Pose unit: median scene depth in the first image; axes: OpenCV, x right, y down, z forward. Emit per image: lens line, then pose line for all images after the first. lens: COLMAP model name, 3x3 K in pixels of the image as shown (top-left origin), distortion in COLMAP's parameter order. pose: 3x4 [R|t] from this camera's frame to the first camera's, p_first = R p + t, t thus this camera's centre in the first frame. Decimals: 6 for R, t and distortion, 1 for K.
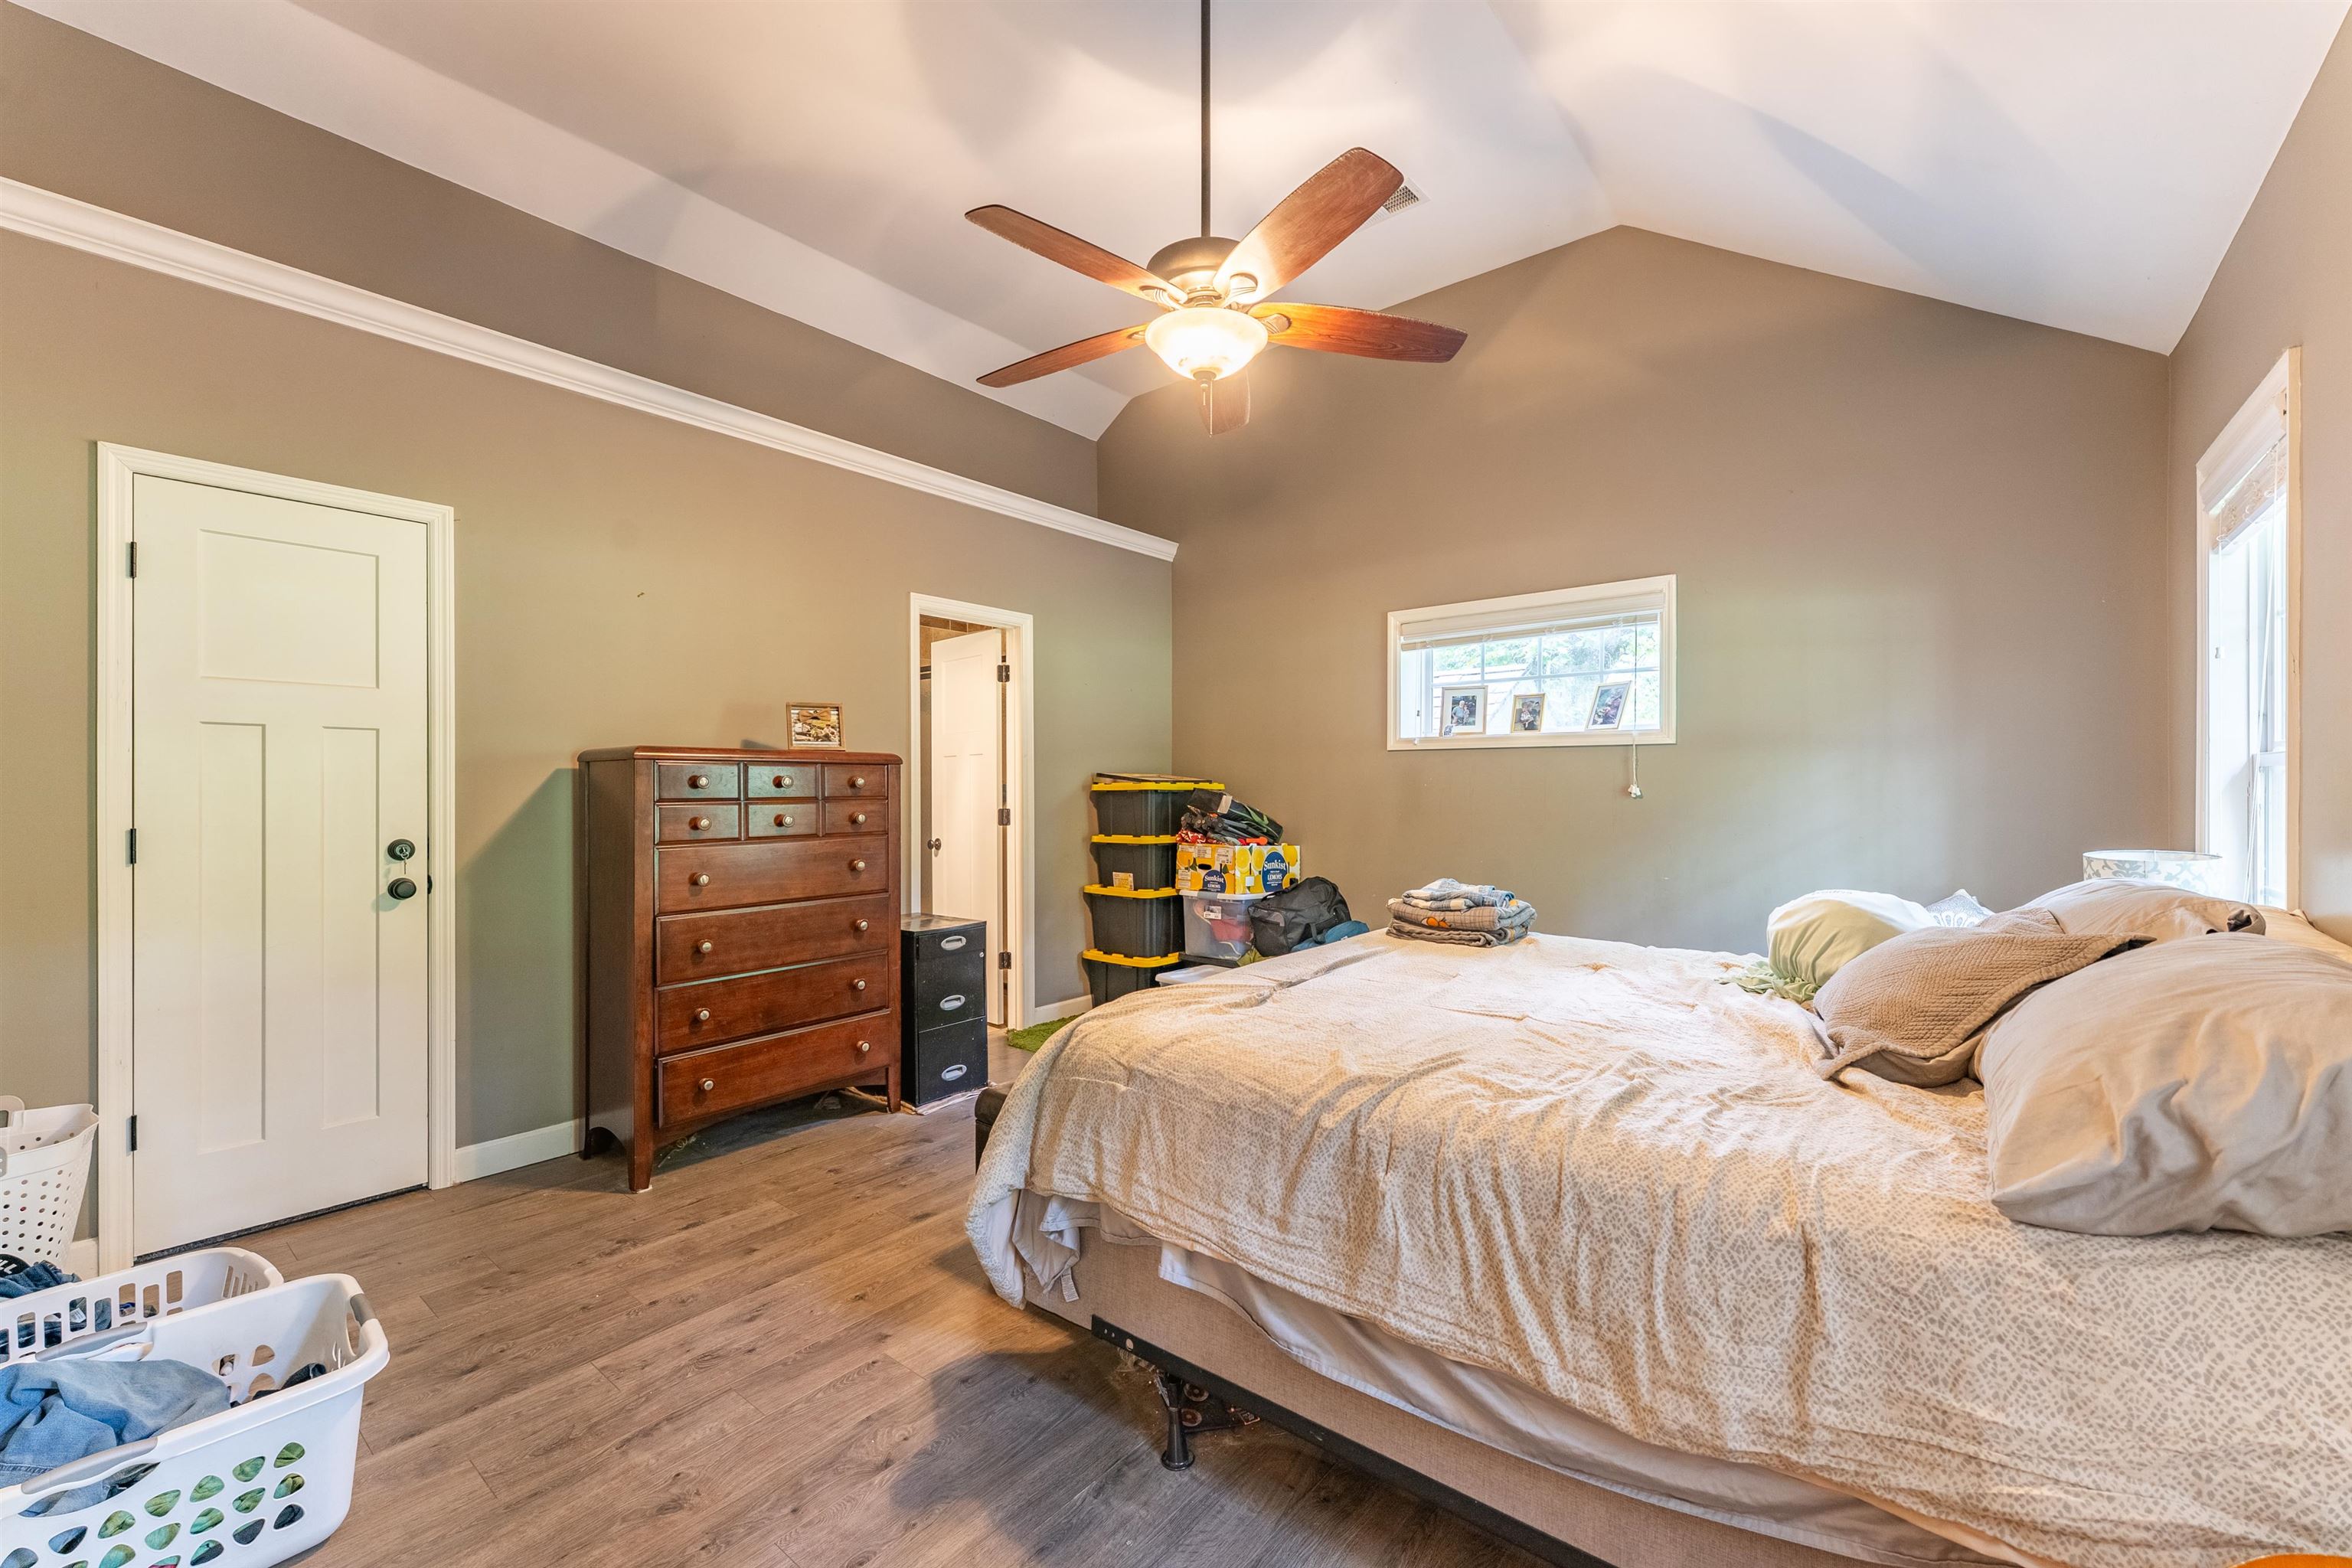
lens RADIAL K [[945.4, 0, 1174.1], [0, 945.4, 795.9], [0, 0, 1]] dist [0.005869, -0.001560]
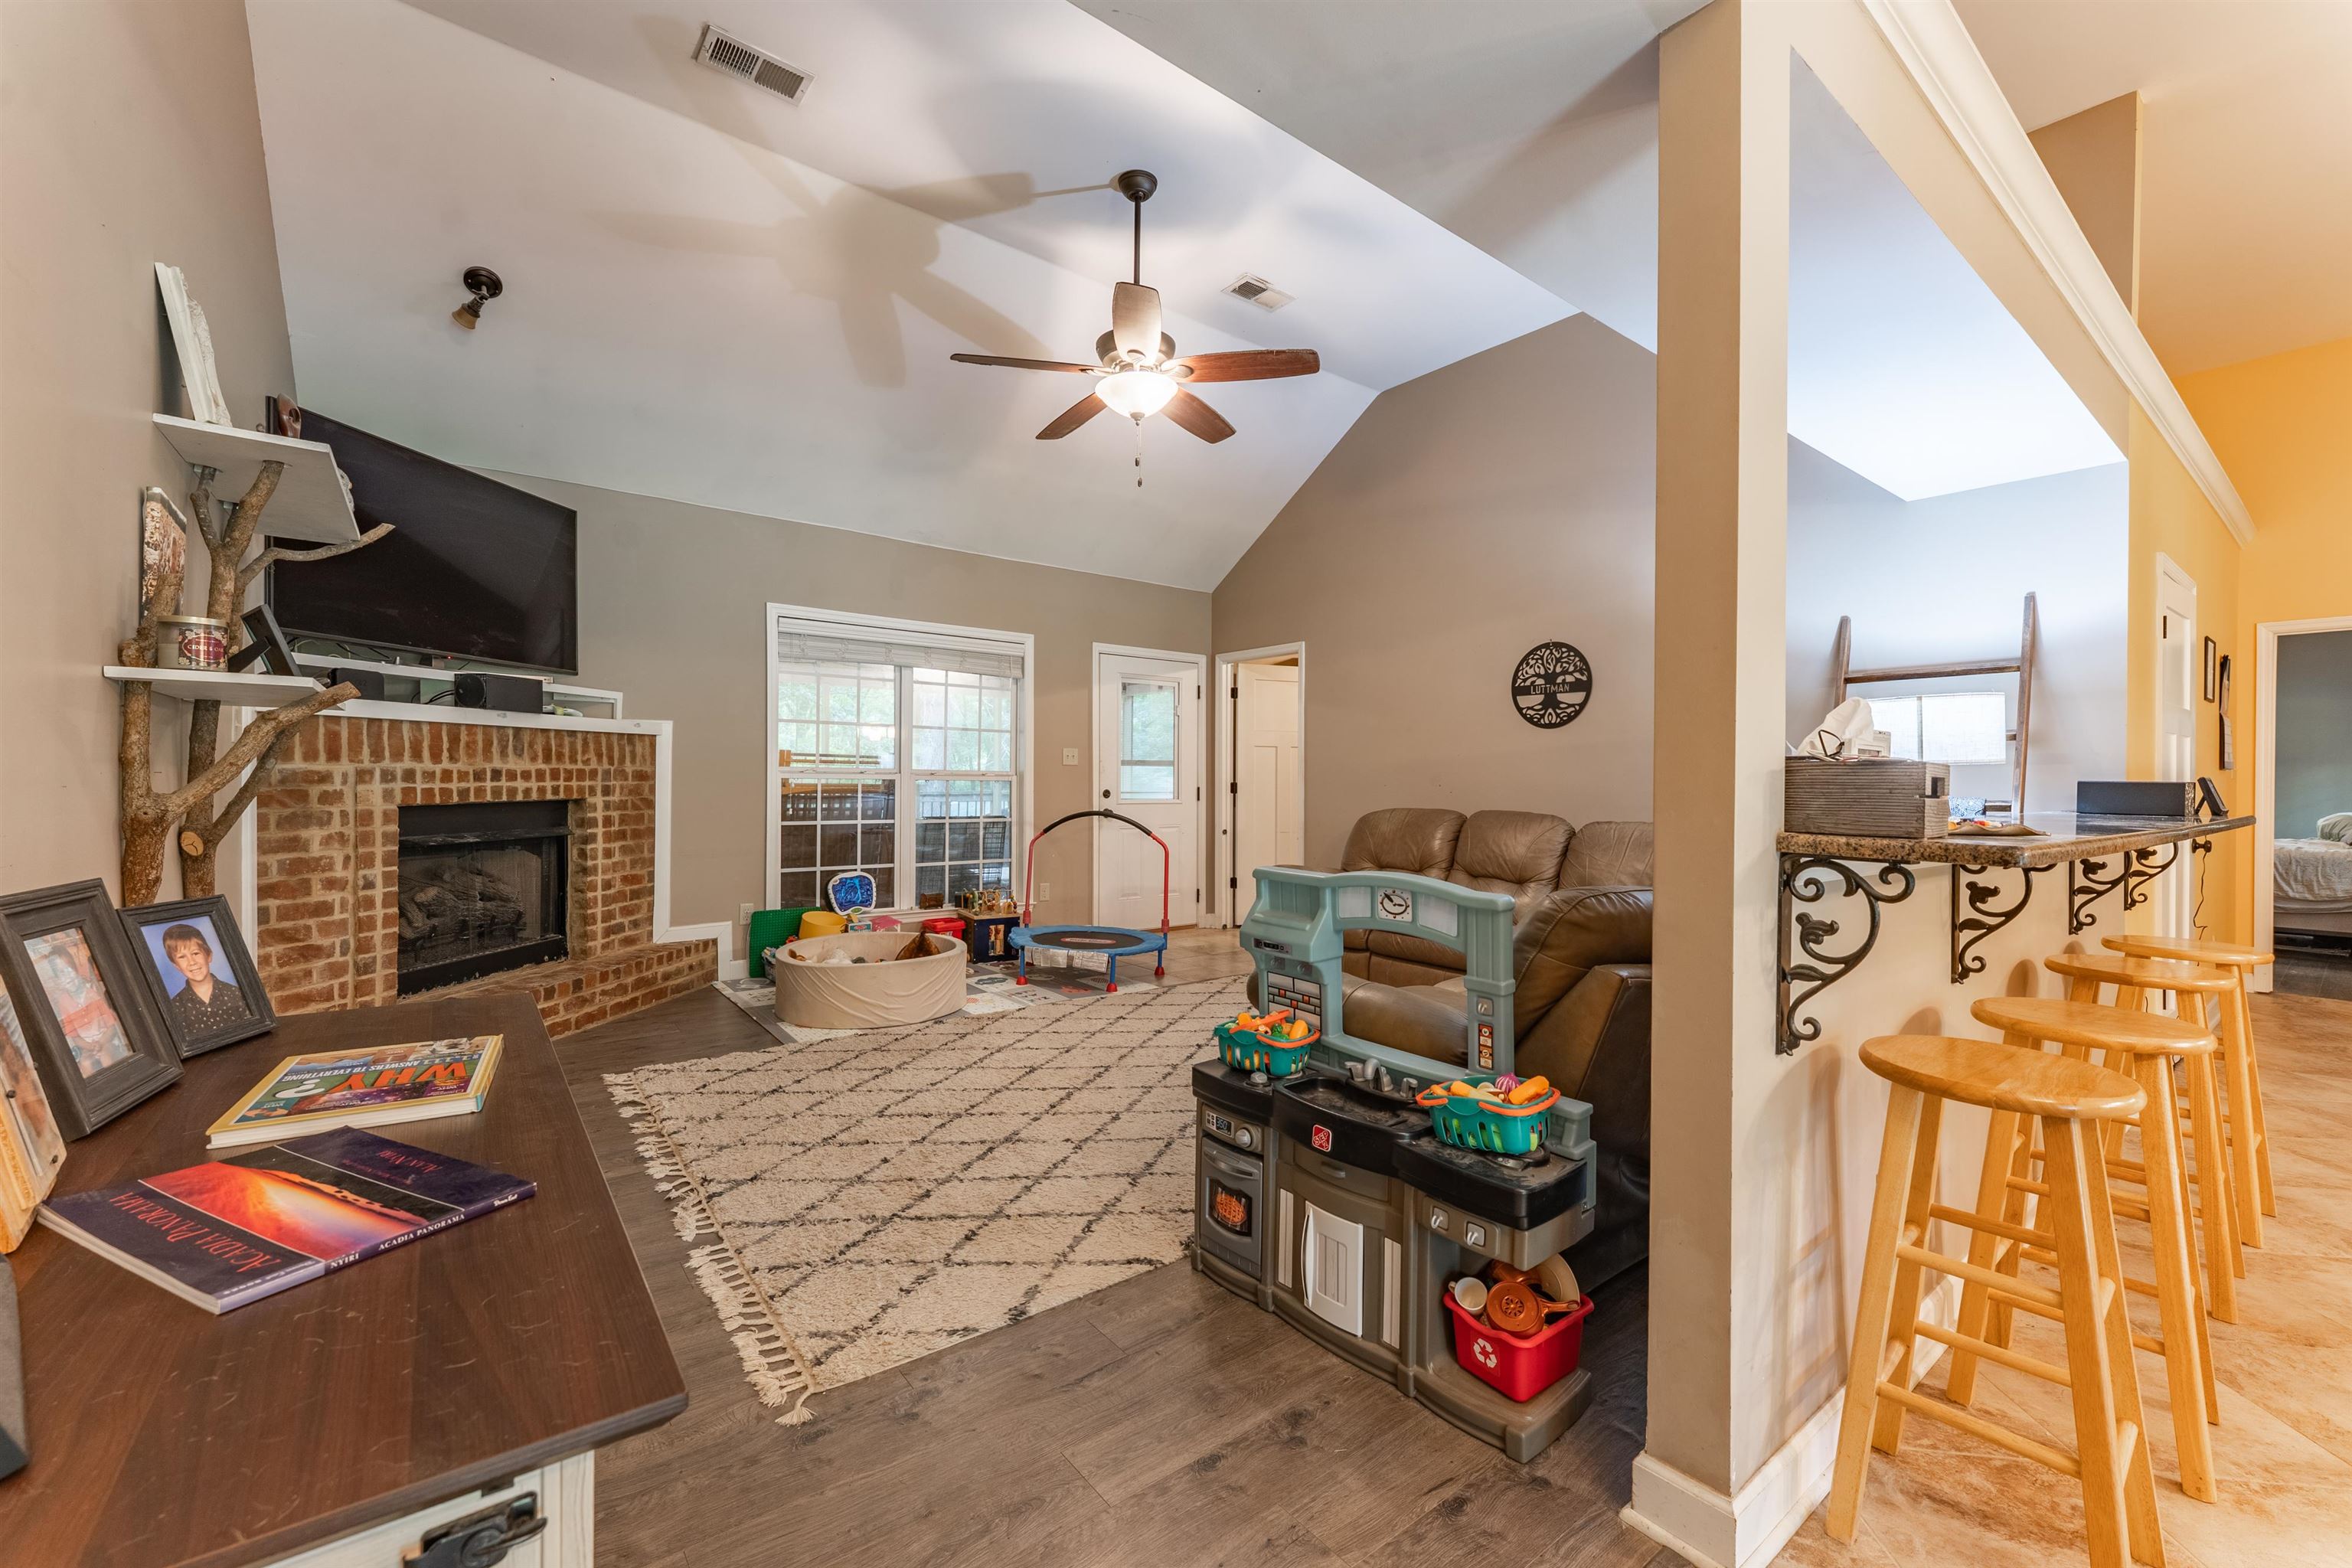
lens RADIAL K [[945.4, 0, 1167.4], [0, 945.4, 778.5], [0, 0, 1]] dist [0.005869, -0.001560]
pose [[0.975124, 0.006213, -0.221572, -2.677023], [-0.008428, 0.999923, -0.009055, 0.047674], [0.221499, 0.010698, 0.975102, -3.273749]]
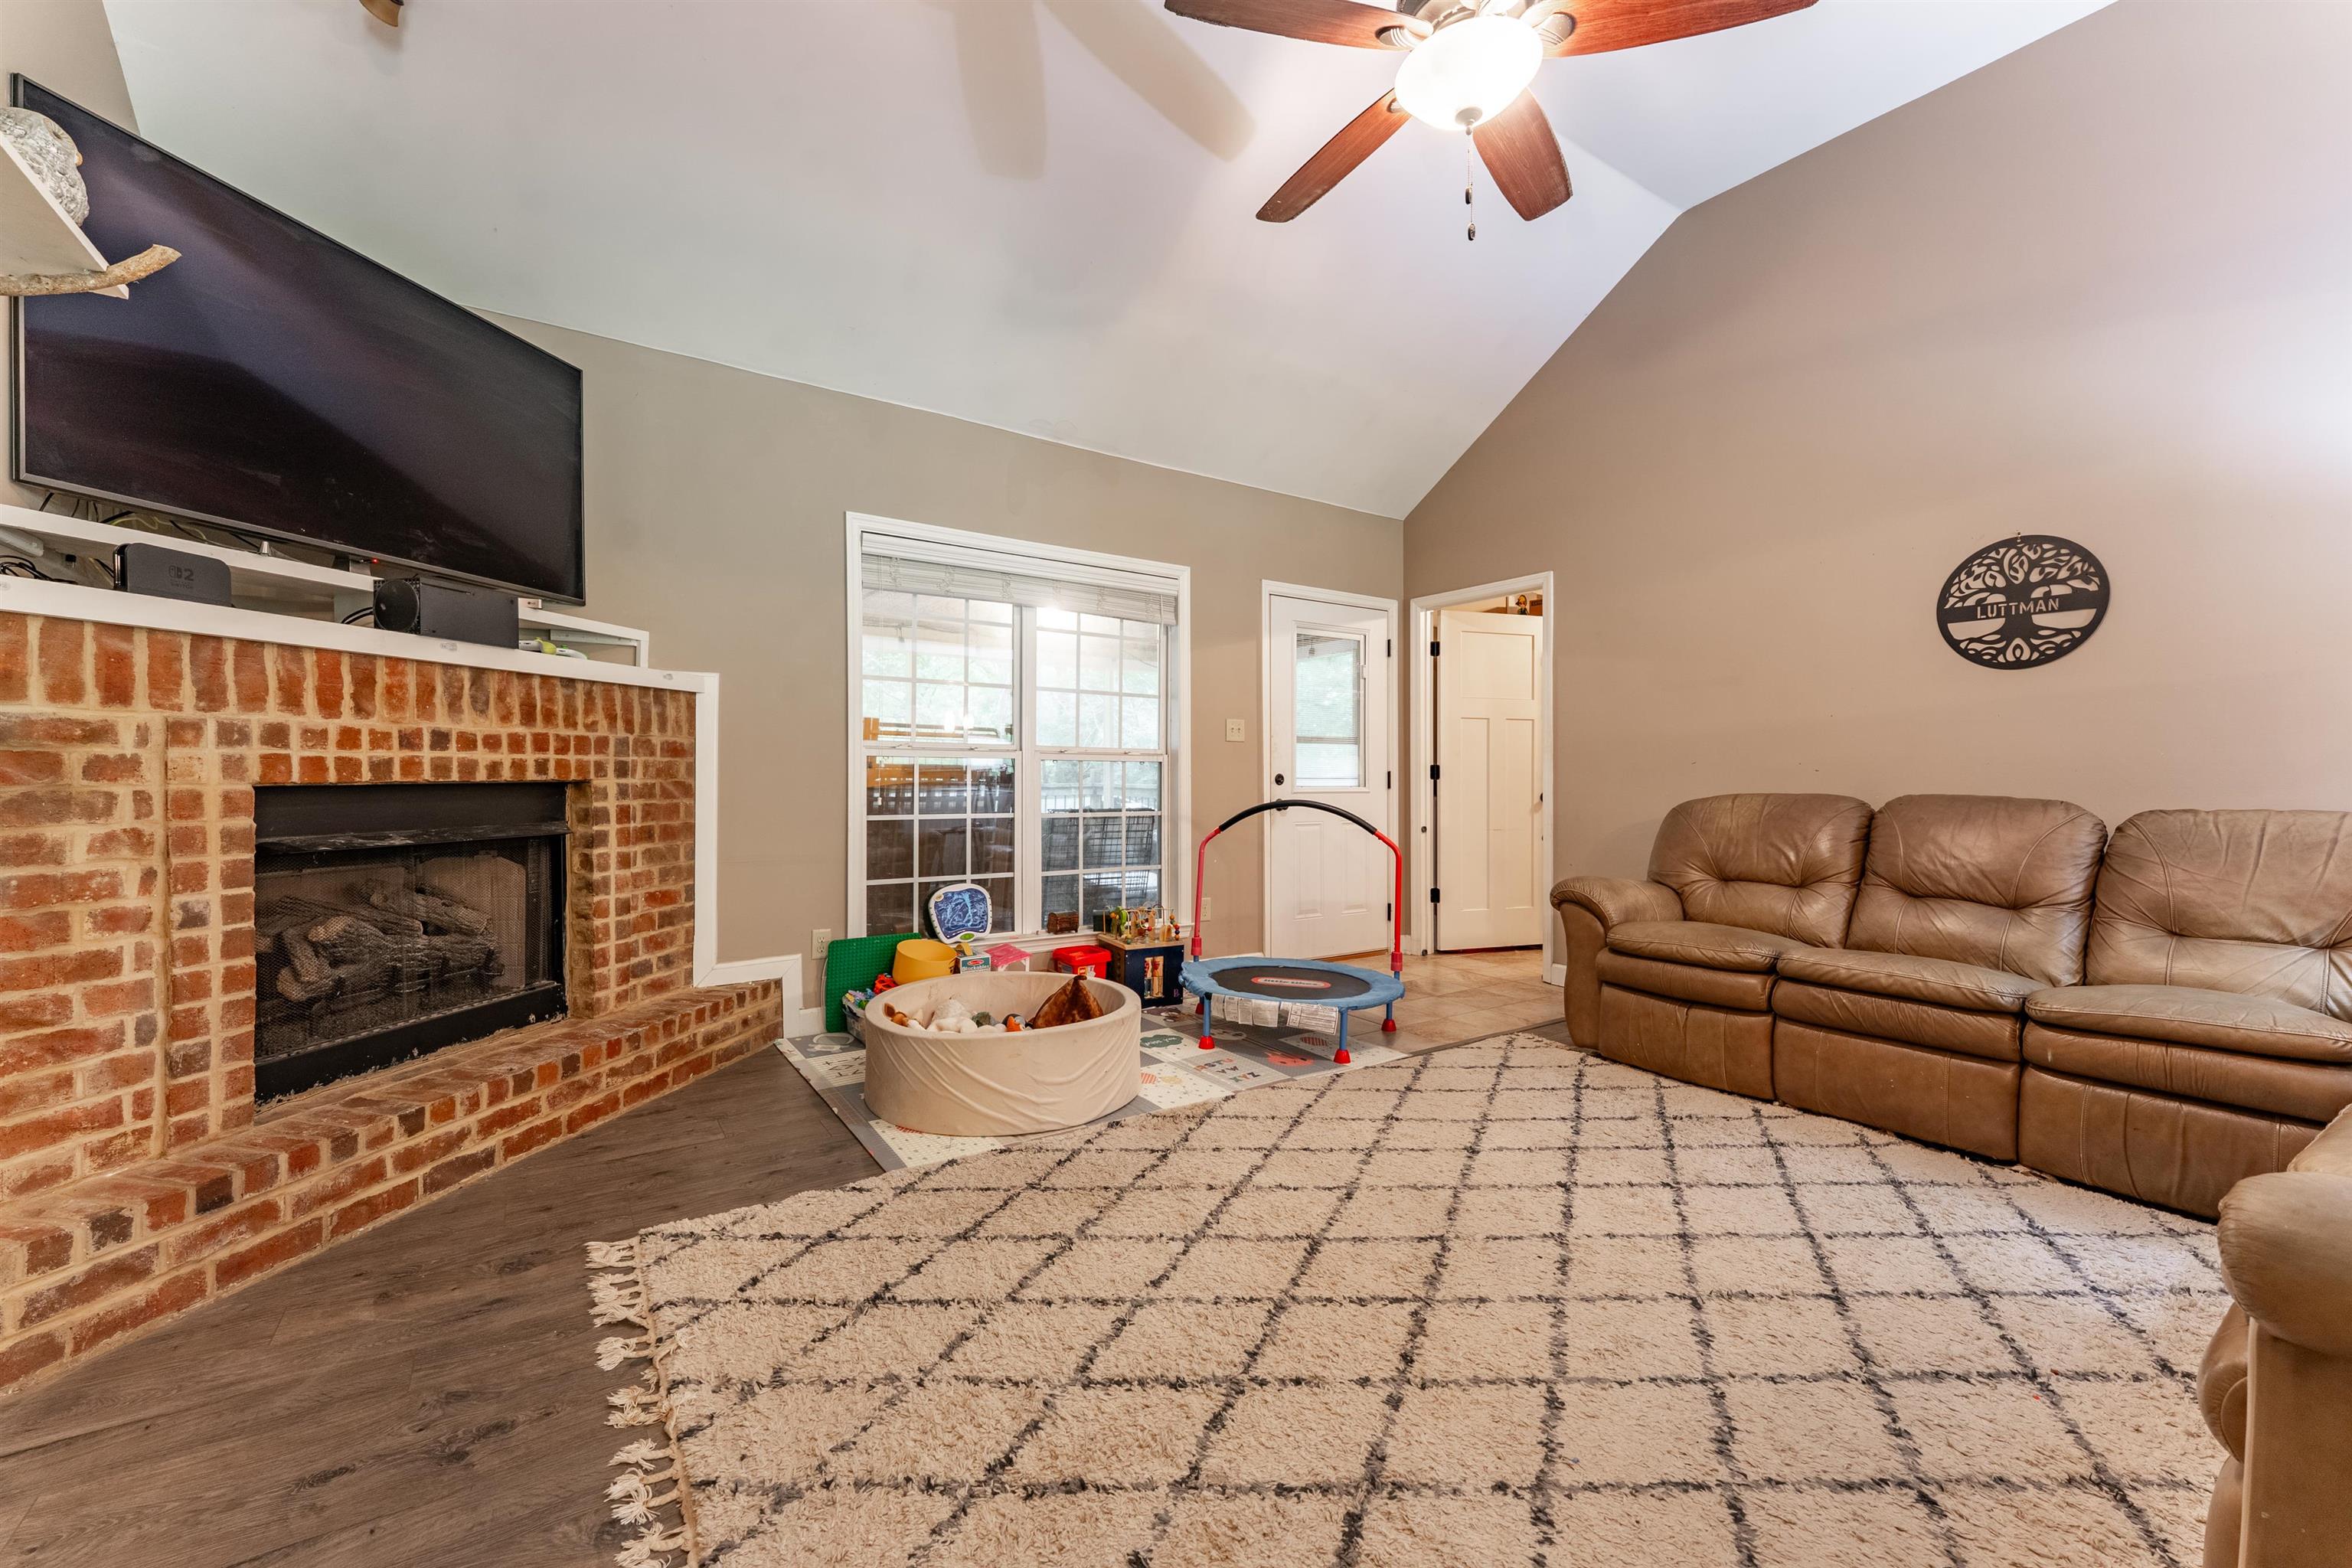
lens RADIAL K [[945.4, 0, 1163.4], [0, 945.4, 778.5], [0, 0, 1]] dist [0.005869, -0.001560]
pose [[0.958412, 0.001203, -0.285385, -3.176083], [-0.003608, 0.999962, -0.007903, 0.090091], [0.285365, 0.008604, 0.958380, -2.619534]]
